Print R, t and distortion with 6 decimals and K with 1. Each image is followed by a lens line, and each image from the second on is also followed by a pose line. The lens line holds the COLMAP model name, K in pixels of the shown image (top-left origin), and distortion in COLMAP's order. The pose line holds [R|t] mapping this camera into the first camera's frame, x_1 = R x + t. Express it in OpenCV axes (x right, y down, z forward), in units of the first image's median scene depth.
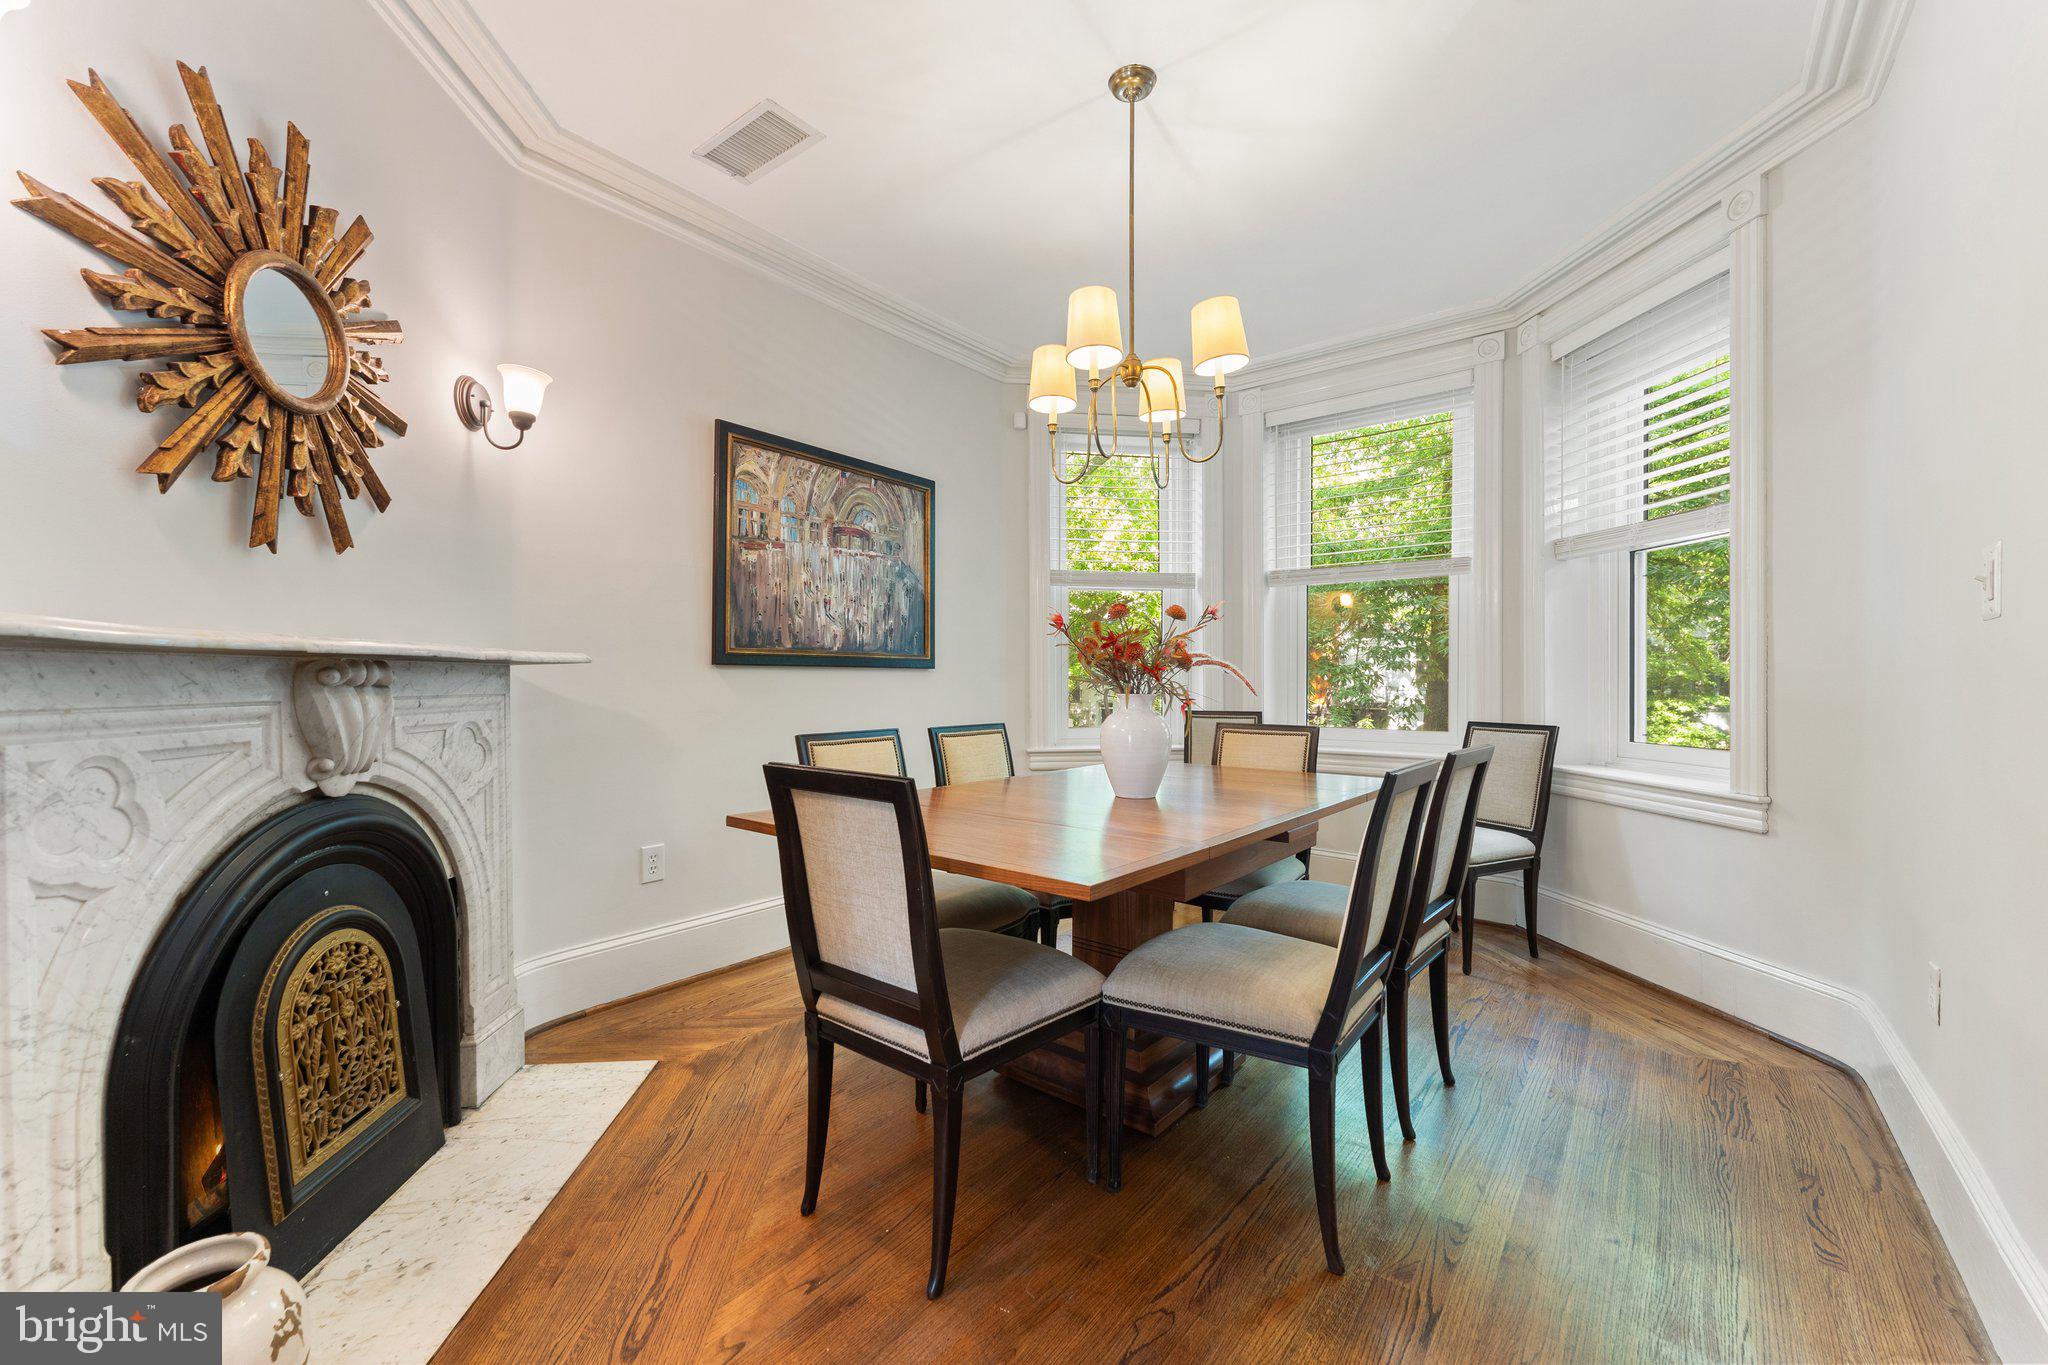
lens RADIAL K [[800.5, 0, 1013.7], [0, 800.5, 679.5], [0, 0, 1]] dist [-0.013239, -0.000121]
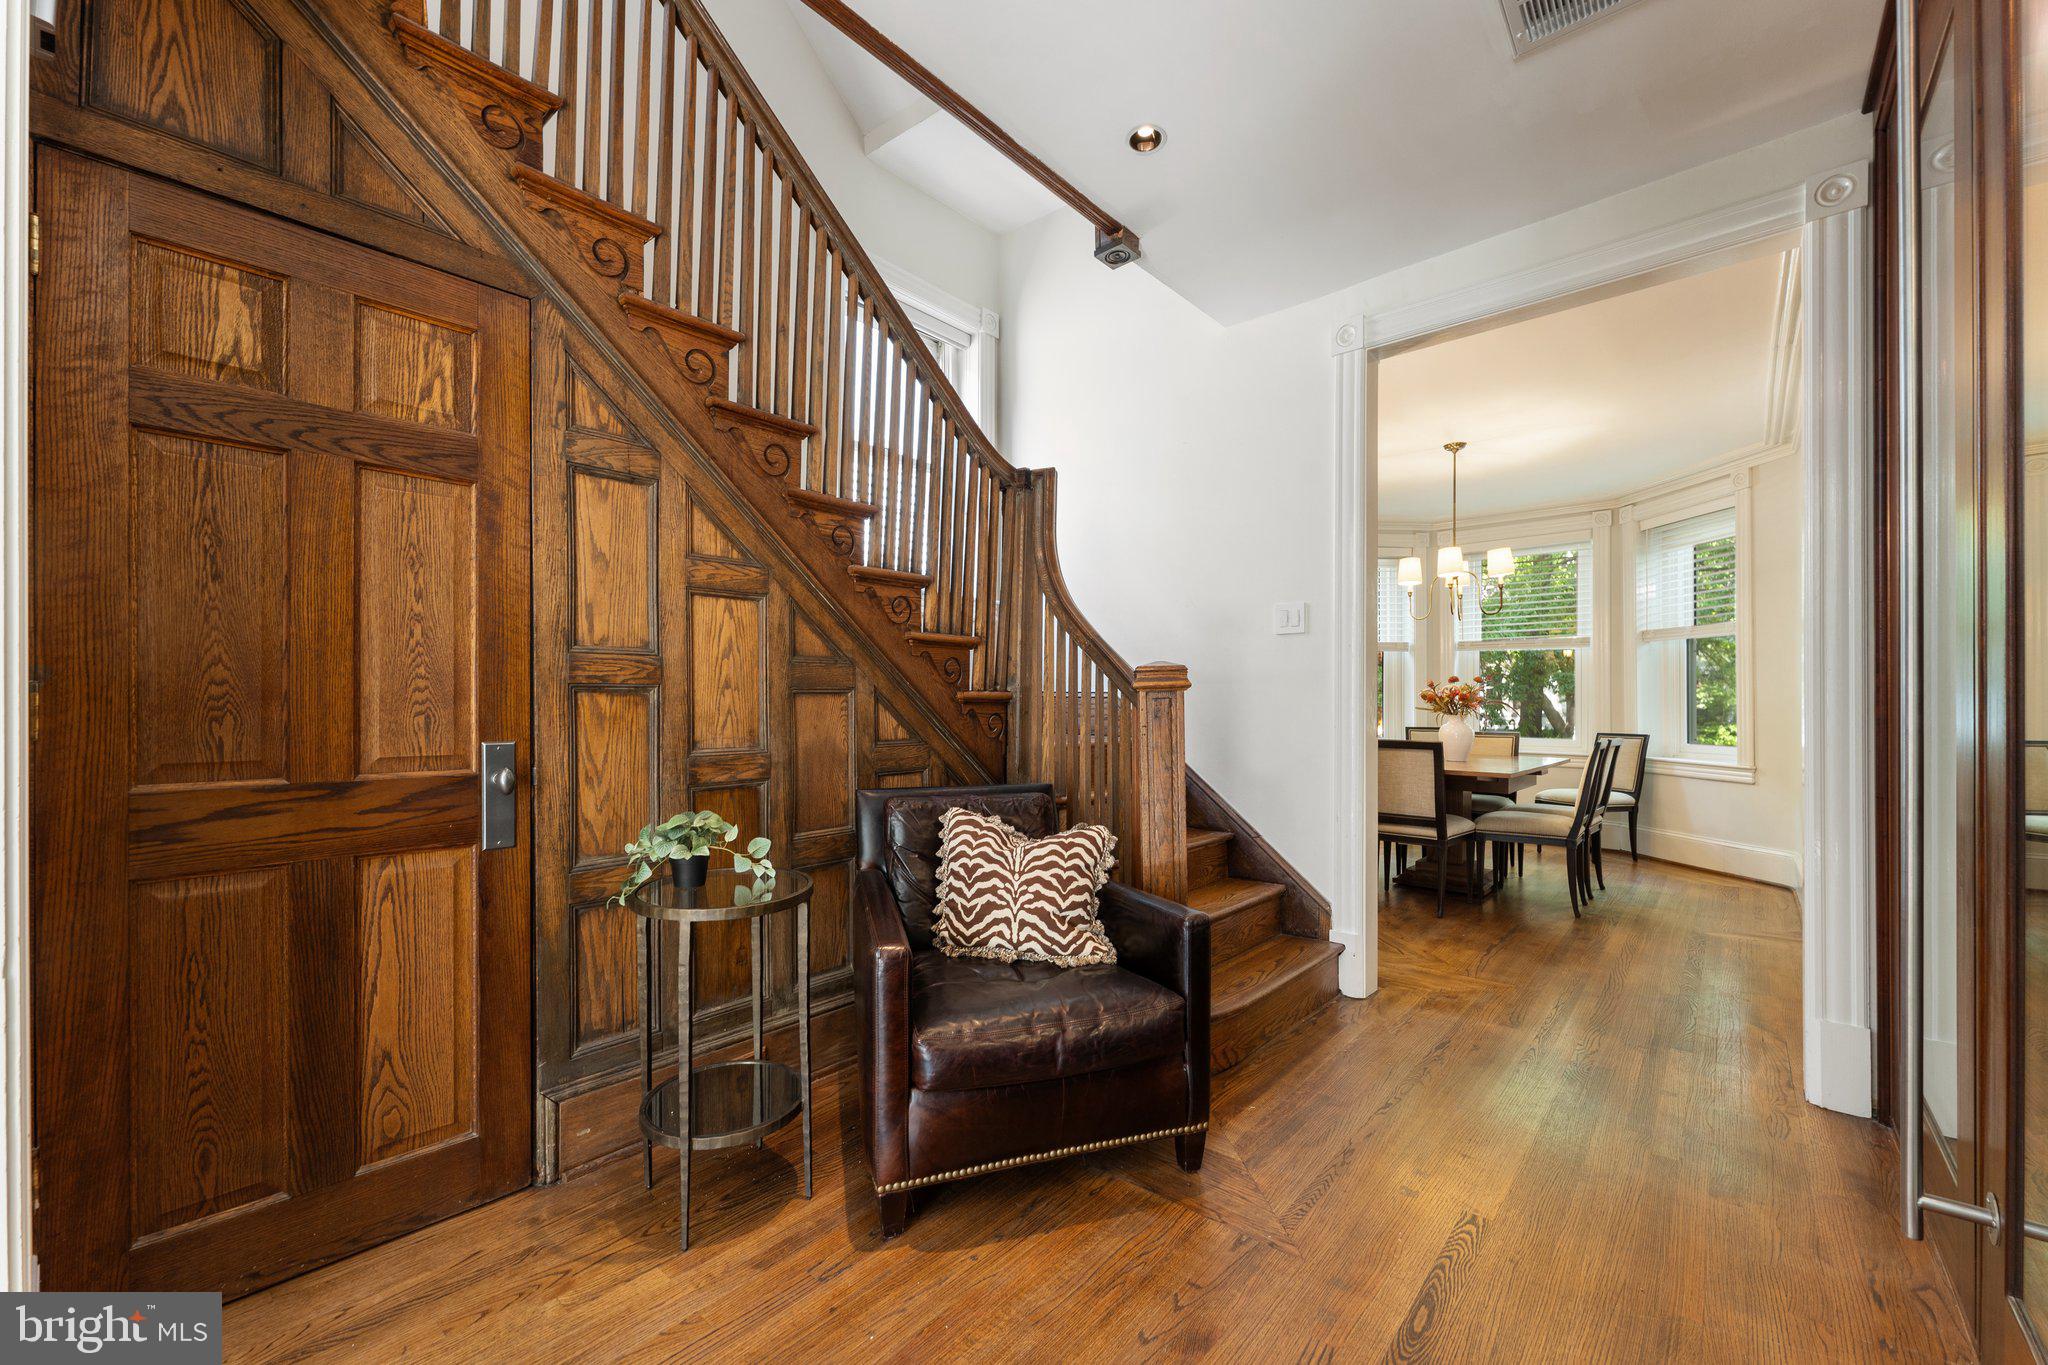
lens RADIAL K [[825.6, 0, 1021.5], [0, 825.6, 689.8], [0, 0, 1]] dist [-0.001691, -0.000036]
pose [[0.999459, 0.001244, -0.032856, -0.719997], [-0.001980, 0.999748, -0.022364, -0.001667], [0.032820, 0.022416, 0.999210, -0.983074]]
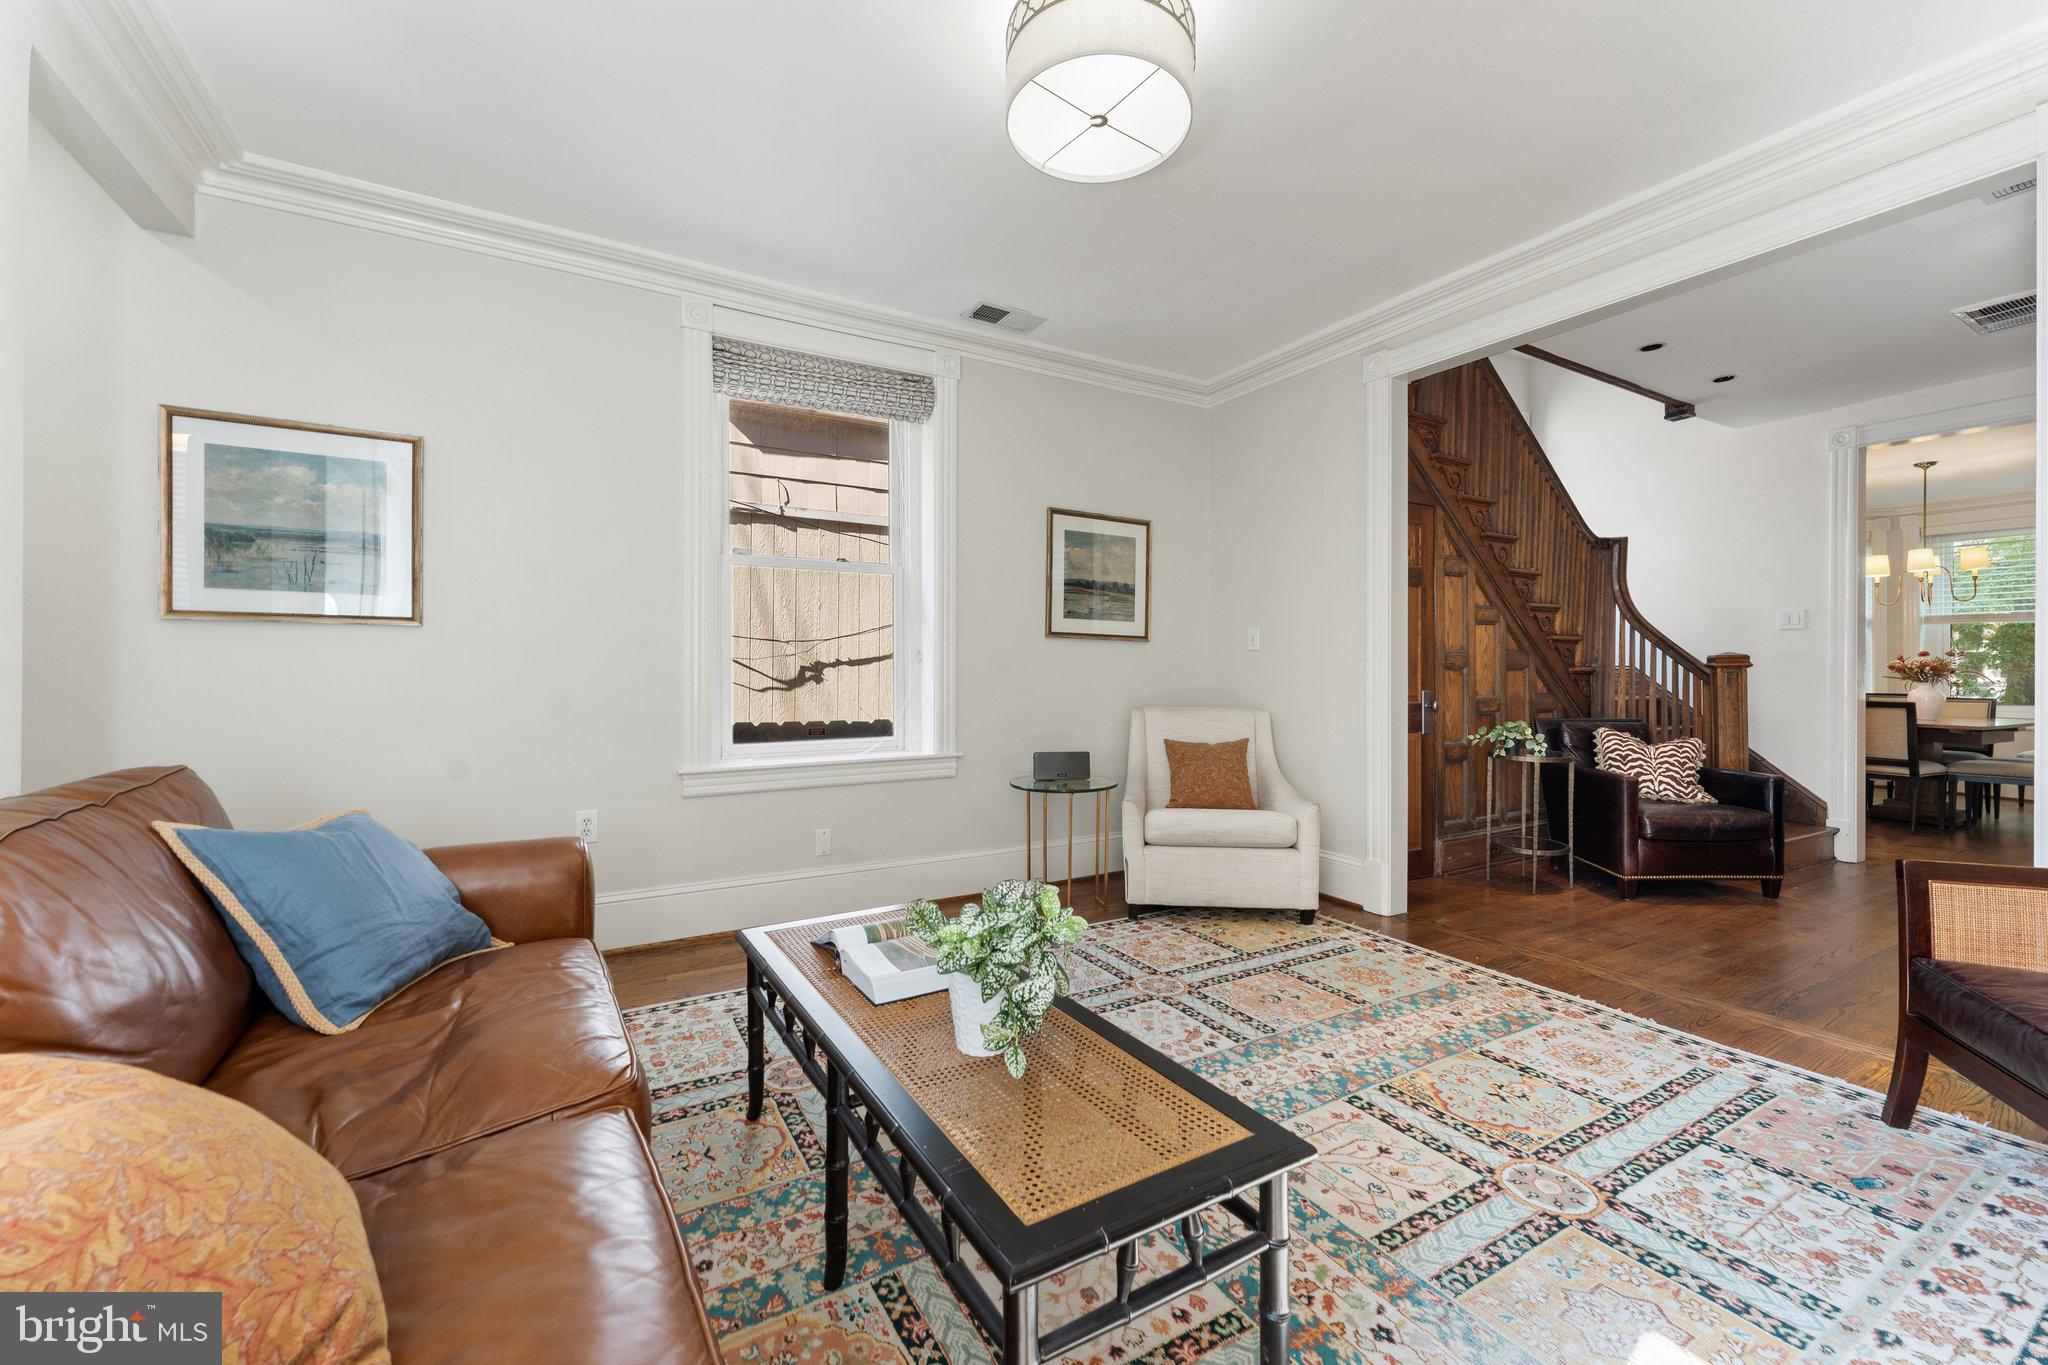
lens RADIAL K [[819.0, 0, 1017.3], [0, 819.0, 663.1], [0, 0, 1]] dist [-0.003474, 0.000015]
pose [[0.930059, -0.001240, -0.367409, -1.260741], [-0.003591, 0.999916, -0.012465, -0.004650], [0.367393, 0.012912, 0.929976, -2.016169]]
